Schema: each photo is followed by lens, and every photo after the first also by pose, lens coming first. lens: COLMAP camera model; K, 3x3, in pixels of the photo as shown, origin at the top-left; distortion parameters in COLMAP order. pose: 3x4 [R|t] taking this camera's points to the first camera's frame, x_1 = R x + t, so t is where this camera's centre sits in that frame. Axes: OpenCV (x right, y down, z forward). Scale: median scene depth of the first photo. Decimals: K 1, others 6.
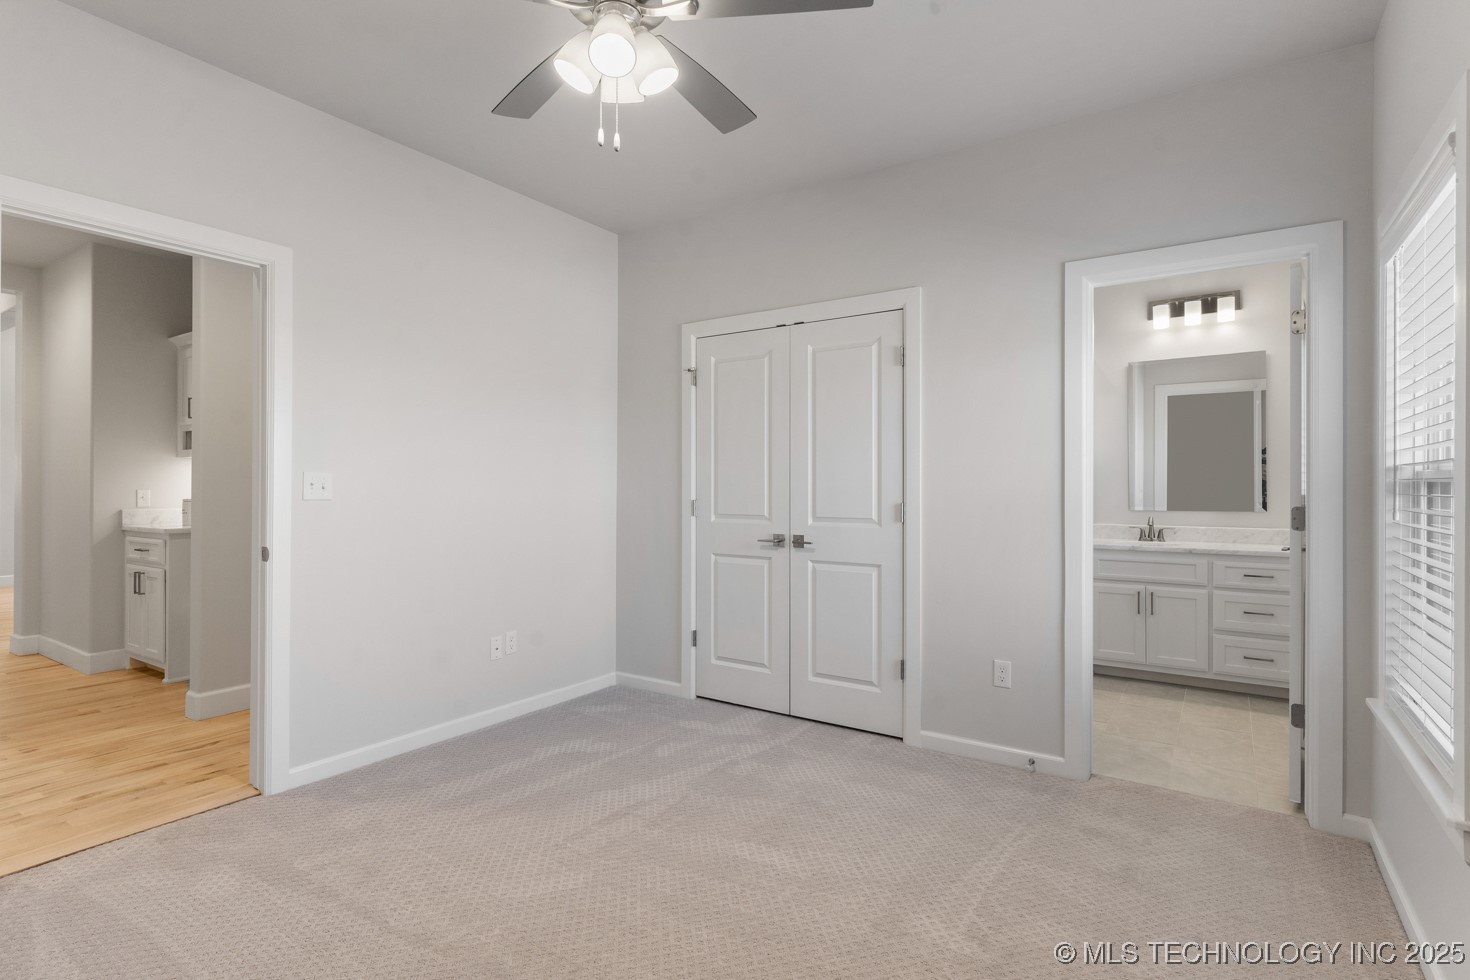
lens RADIAL K [[727.8, 0, 729.8], [0, 727.8, 491.3], [0, 0, 1]] dist [-0.005022, 0.004082]
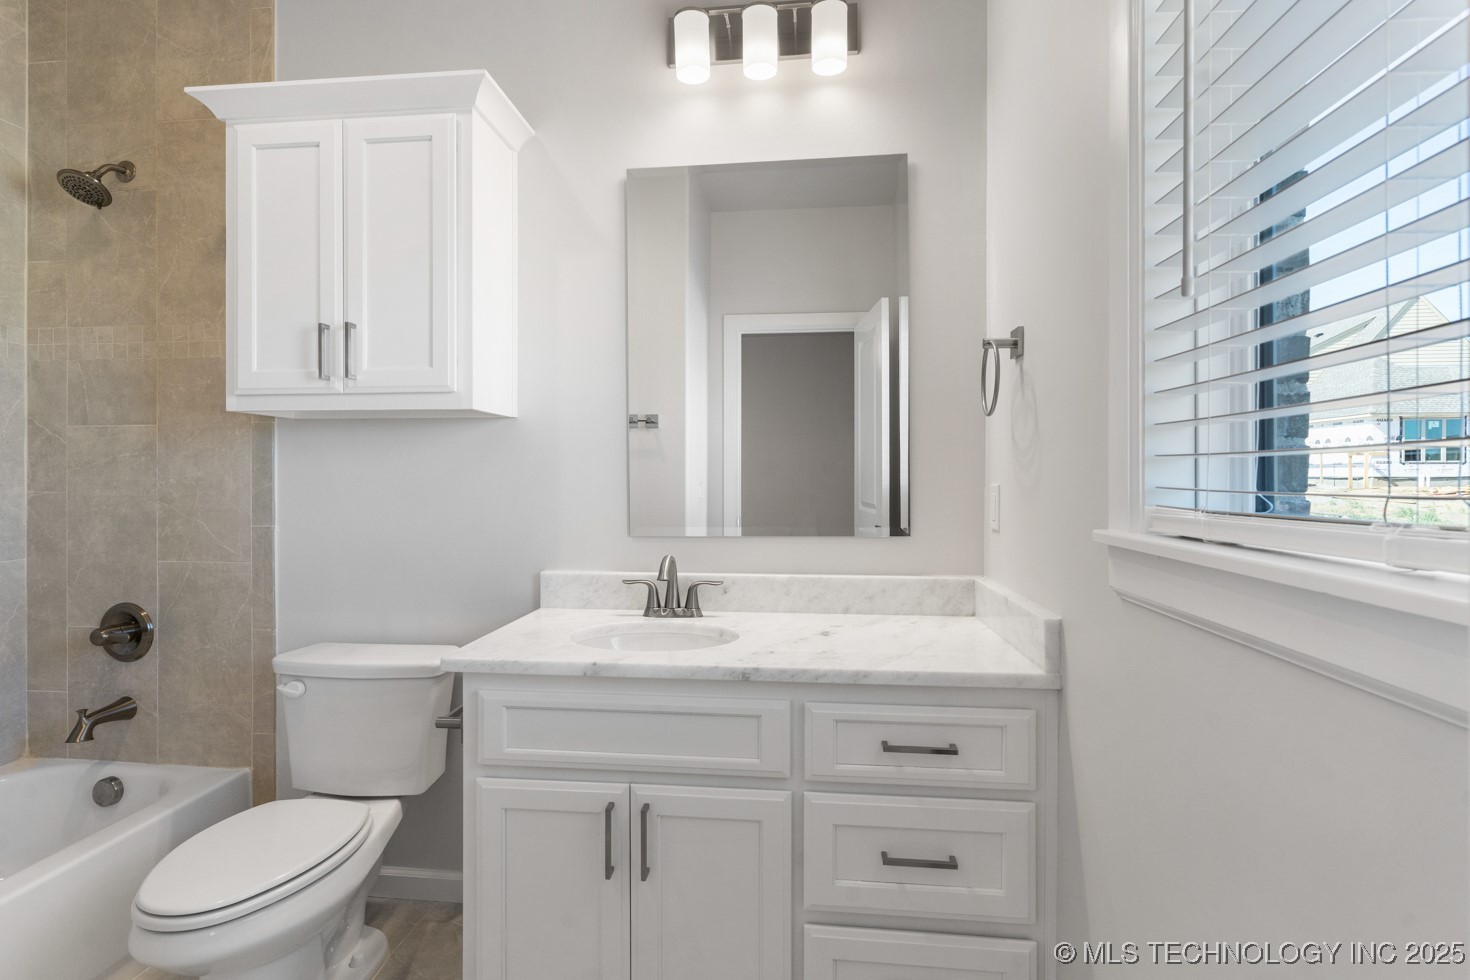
lens RADIAL K [[710.0, 0, 730.6], [0, 710.0, 484.7], [0, 0, 1]] dist [0.003957, -0.000255]
pose [[0.884449, -0.003320, 0.466625, 0.464180], [0.003030, 0.999994, 0.001372, -0.003050], [-0.466627, 0.000200, 0.884454, 0.698526]]
